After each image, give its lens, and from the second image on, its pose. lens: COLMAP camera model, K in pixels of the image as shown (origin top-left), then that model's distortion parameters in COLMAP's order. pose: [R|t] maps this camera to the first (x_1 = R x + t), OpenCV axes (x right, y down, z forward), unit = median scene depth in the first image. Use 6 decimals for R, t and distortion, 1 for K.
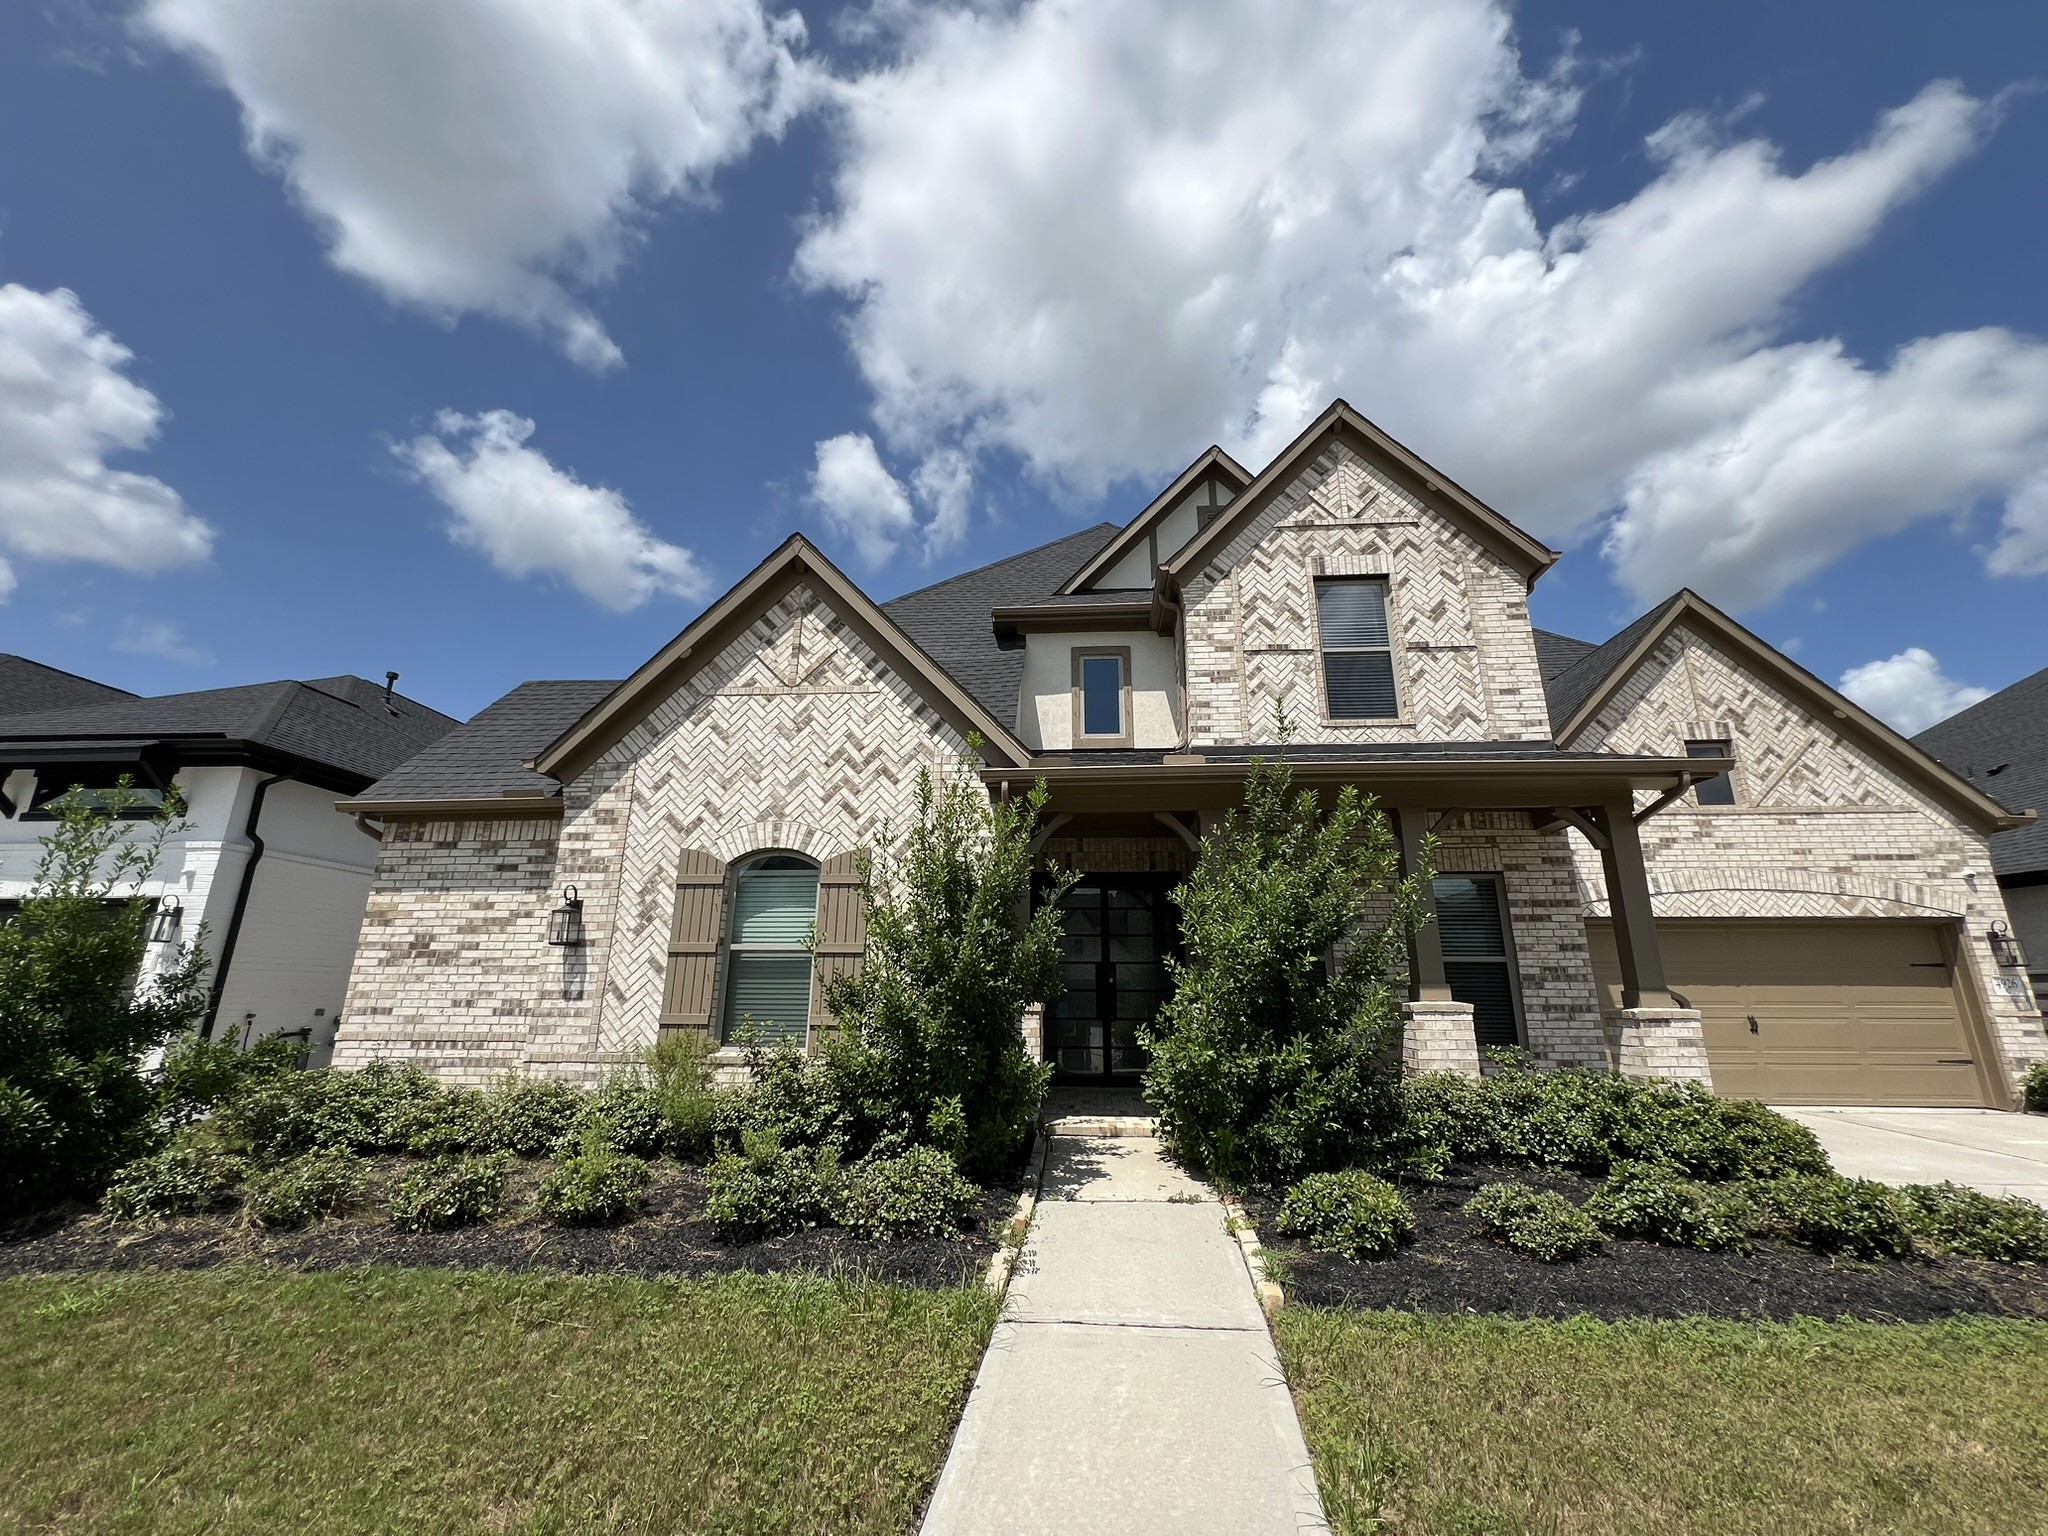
lens RADIAL K [[833.3, 0, 1038.8], [0, 833.3, 760.0], [0, 0, 1]] dist [0.000735, 0.000263]
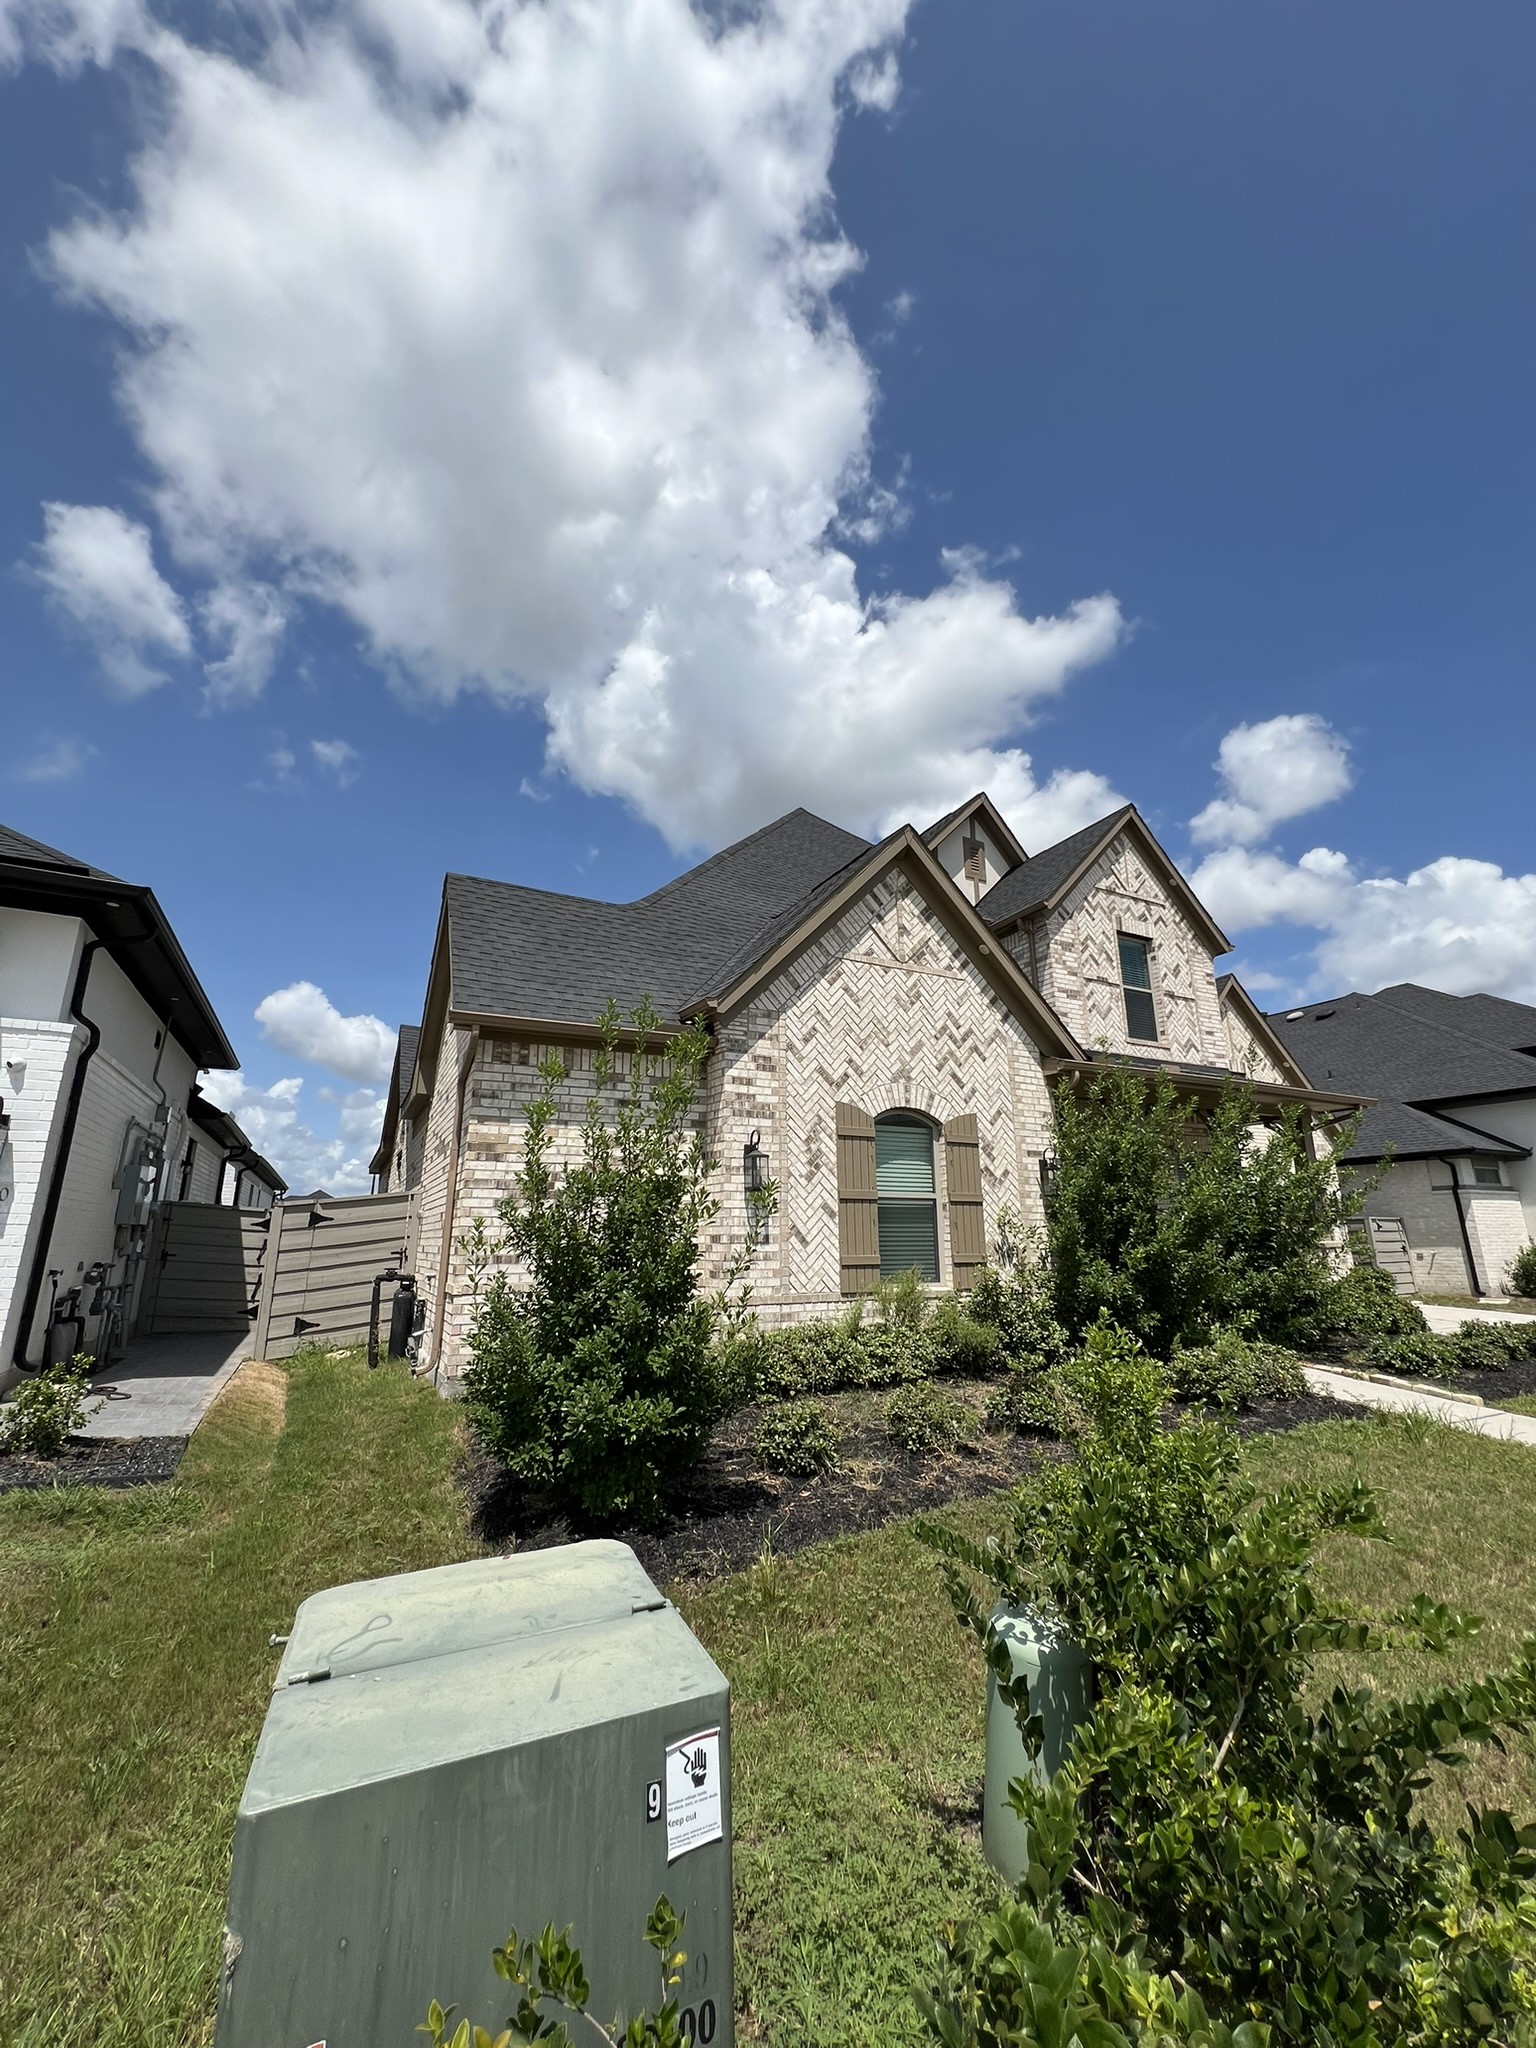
lens RADIAL K [[833.3, 0, 777.3], [0, 833.3, 1018.0], [0, 0, 1]] dist [0.000735, 0.000263]
pose [[0.849436, 0.127258, 0.512117, -1.009133], [-0.136914, 0.990400, -0.019013, 0.029947], [-0.509621, -0.053966, 0.858705, 0.124184]]
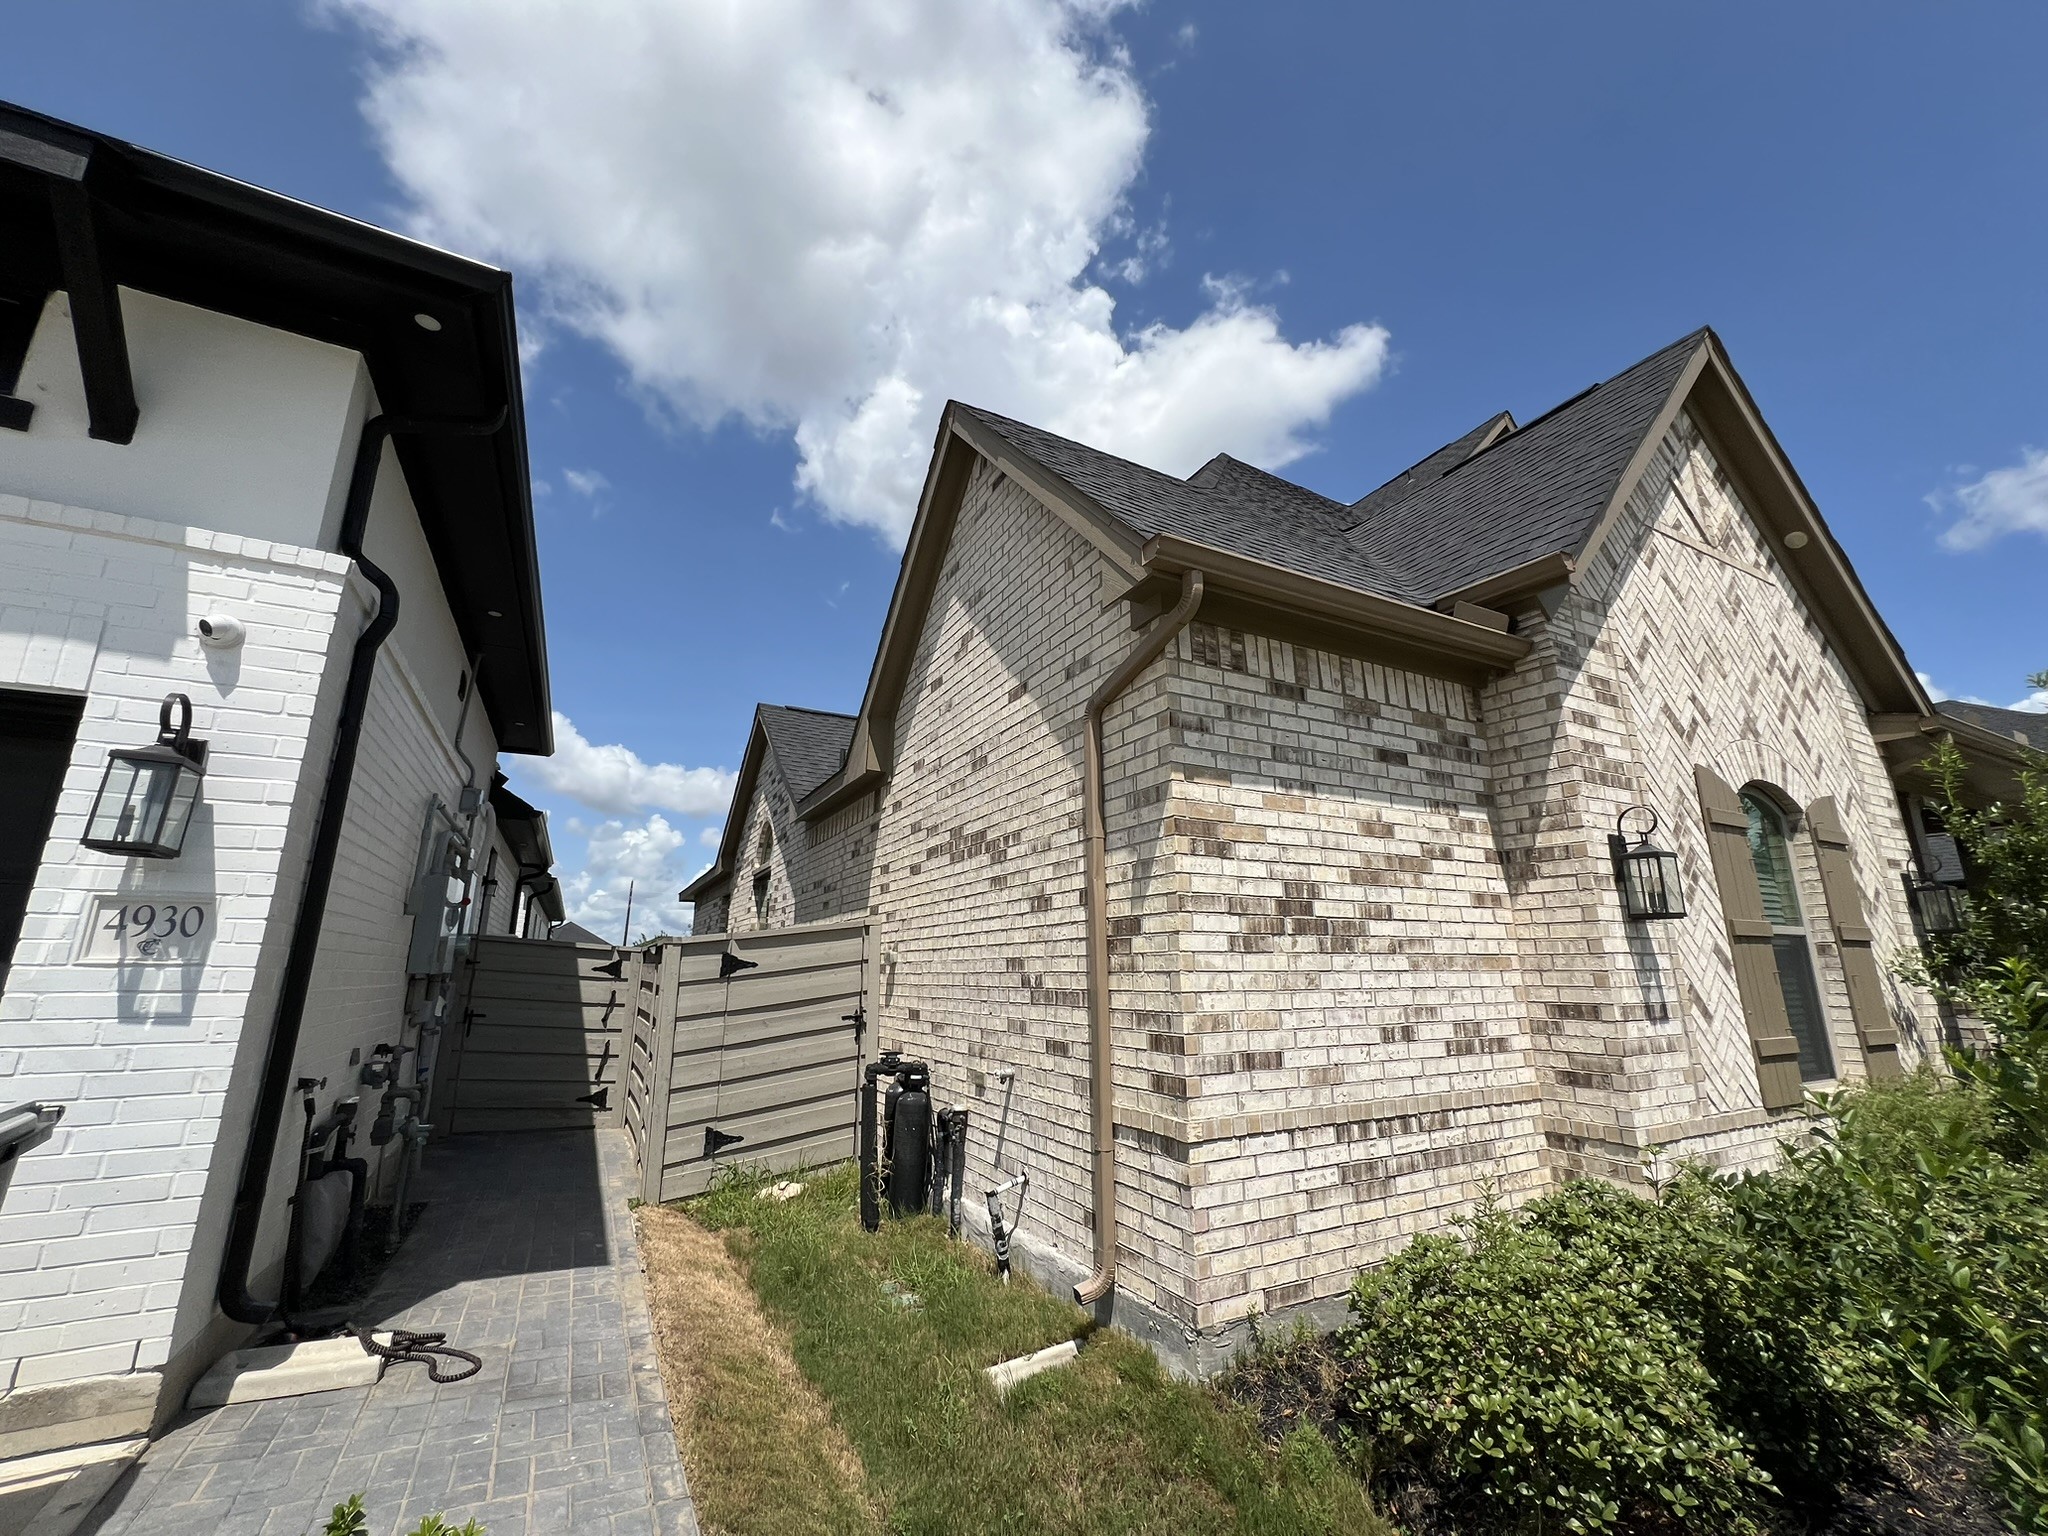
lens RADIAL K [[833.3, 0, 1038.8], [0, 833.3, 760.0], [0, 0, 1]] dist [0.000735, 0.000263]
pose [[0.841838, 0.127178, 0.524533, -1.101500], [-0.142403, 0.989743, -0.011426, 0.170628], [-0.520606, -0.065076, 0.851314, 0.702827]]
